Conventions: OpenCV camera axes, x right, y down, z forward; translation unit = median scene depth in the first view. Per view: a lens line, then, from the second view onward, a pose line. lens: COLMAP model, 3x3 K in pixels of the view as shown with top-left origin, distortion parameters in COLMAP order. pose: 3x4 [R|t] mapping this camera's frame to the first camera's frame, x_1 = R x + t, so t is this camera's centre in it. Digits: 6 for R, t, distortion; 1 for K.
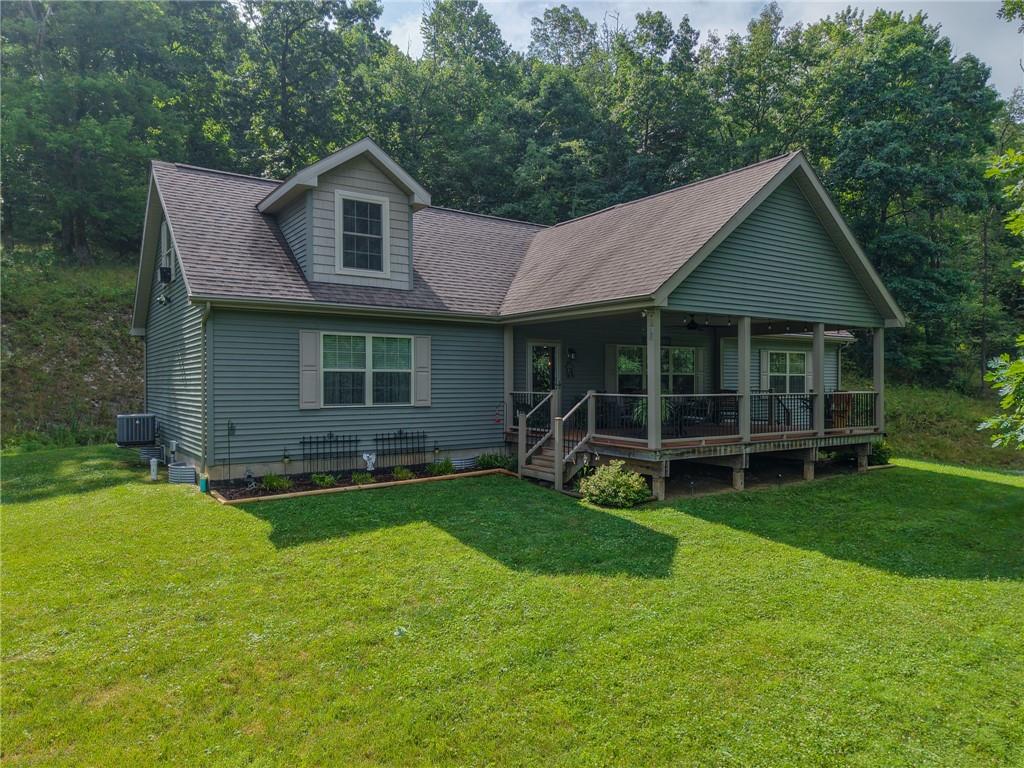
lens RADIAL K [[692.7, 0, 512.0], [0, 692.7, 384.0], [0, 0, 1]] dist [0.005228, -0.003427]
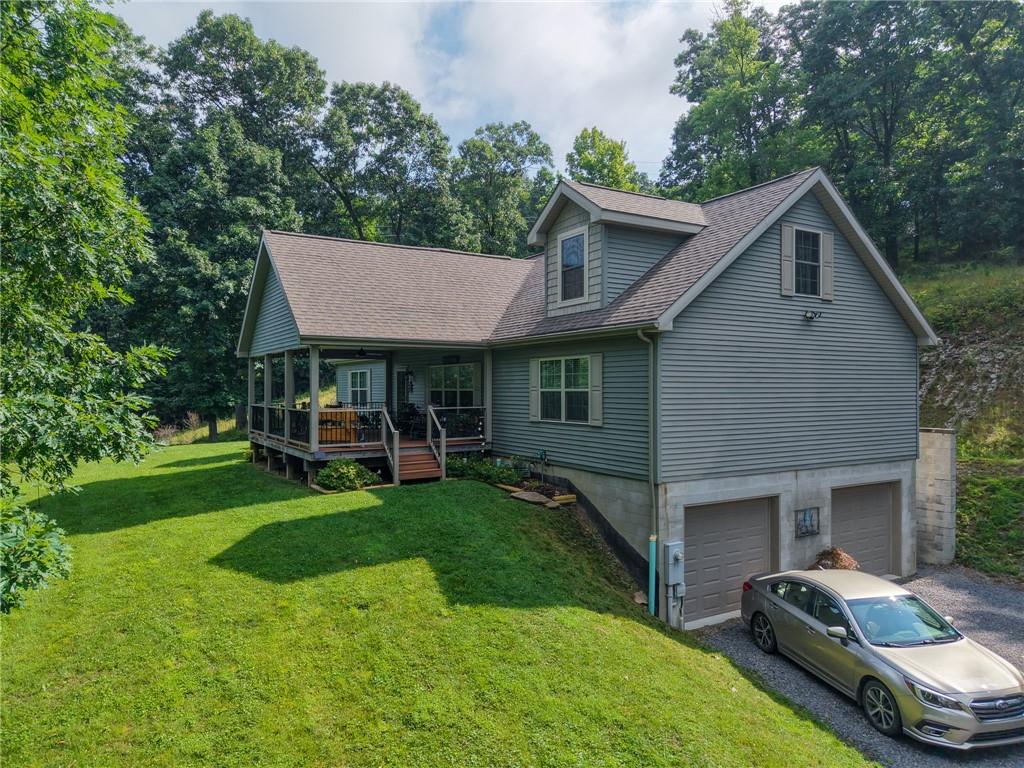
lens RADIAL K [[692.7, 0, 512.0], [0, 692.7, 384.0], [0, 0, 1]] dist [0.005228, -0.003427]
pose [[-0.061852, -0.000878, -0.998085, 0.904631], [0.012021, 0.999926, -0.001625, -0.028726], [0.998013, -0.012098, -0.061837, 0.984190]]
